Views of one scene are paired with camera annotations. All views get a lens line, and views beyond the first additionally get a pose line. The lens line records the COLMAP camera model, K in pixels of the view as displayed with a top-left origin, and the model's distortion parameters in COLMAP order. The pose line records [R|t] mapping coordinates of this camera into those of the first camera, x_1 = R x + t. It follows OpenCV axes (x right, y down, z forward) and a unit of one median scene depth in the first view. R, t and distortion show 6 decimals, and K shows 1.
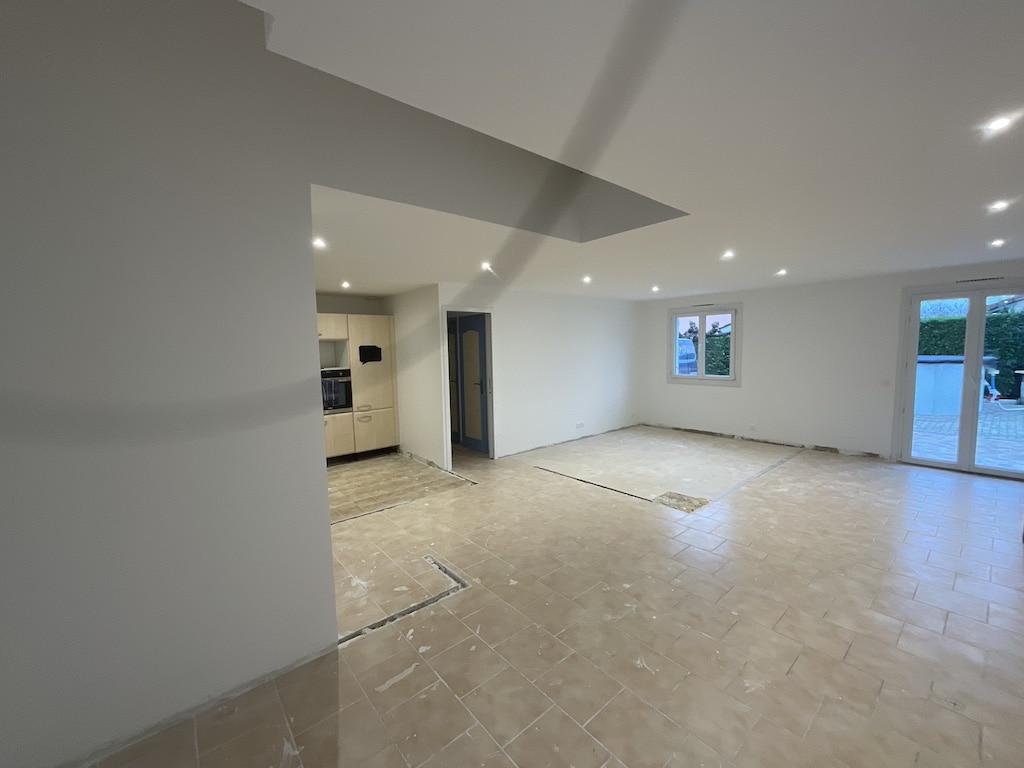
lens RADIAL K [[415.1, 0, 511.0], [0, 415.1, 384.0], [0, 0, 1]] dist [-0.010351, 0.000874]
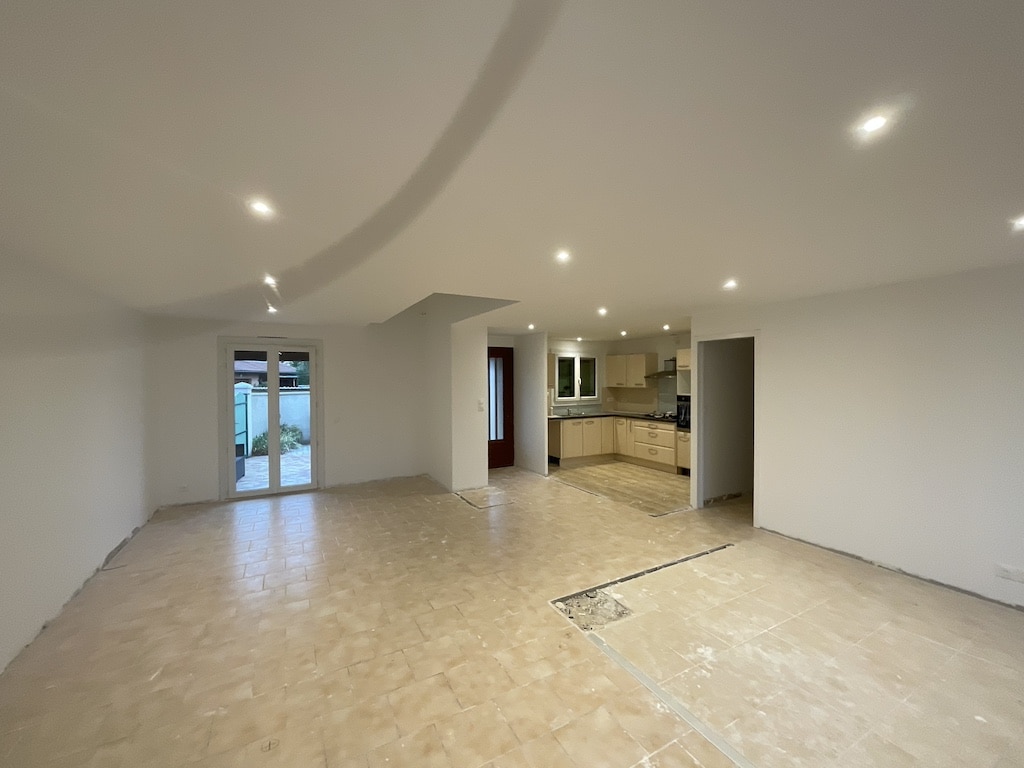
lens RADIAL K [[415.1, 0, 514.9], [0, 415.1, 384.7], [0, 0, 1]] dist [-0.010351, 0.000874]
pose [[-0.186769, 0.043154, -0.981456, 1.040419], [-0.076874, 0.995329, 0.058393, -0.120789], [0.979391, 0.086354, -0.182579, 0.905438]]
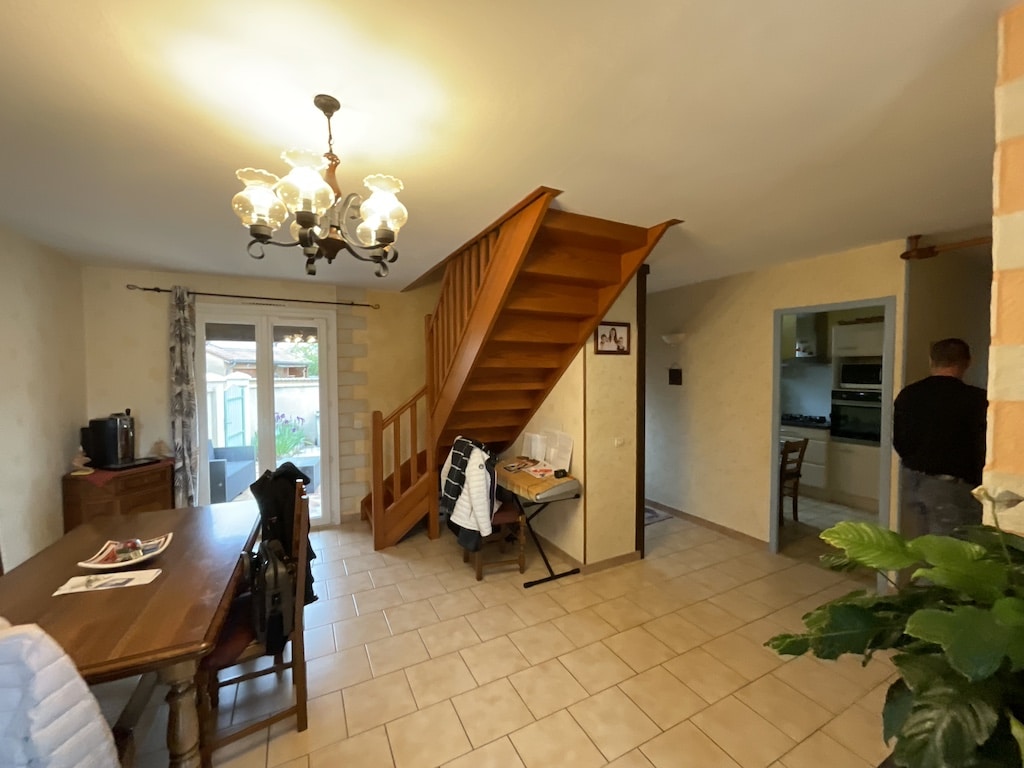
lens RADIAL K [[415.1, 0, 509.0], [0, 415.1, 386.0], [0, 0, 1]] dist [-0.010351, 0.000874]
pose [[-0.221025, 0.063213, -0.973217, 0.669444], [-0.078297, 0.993526, 0.082314, -0.073682], [0.972120, 0.094393, -0.214645, 0.643956]]
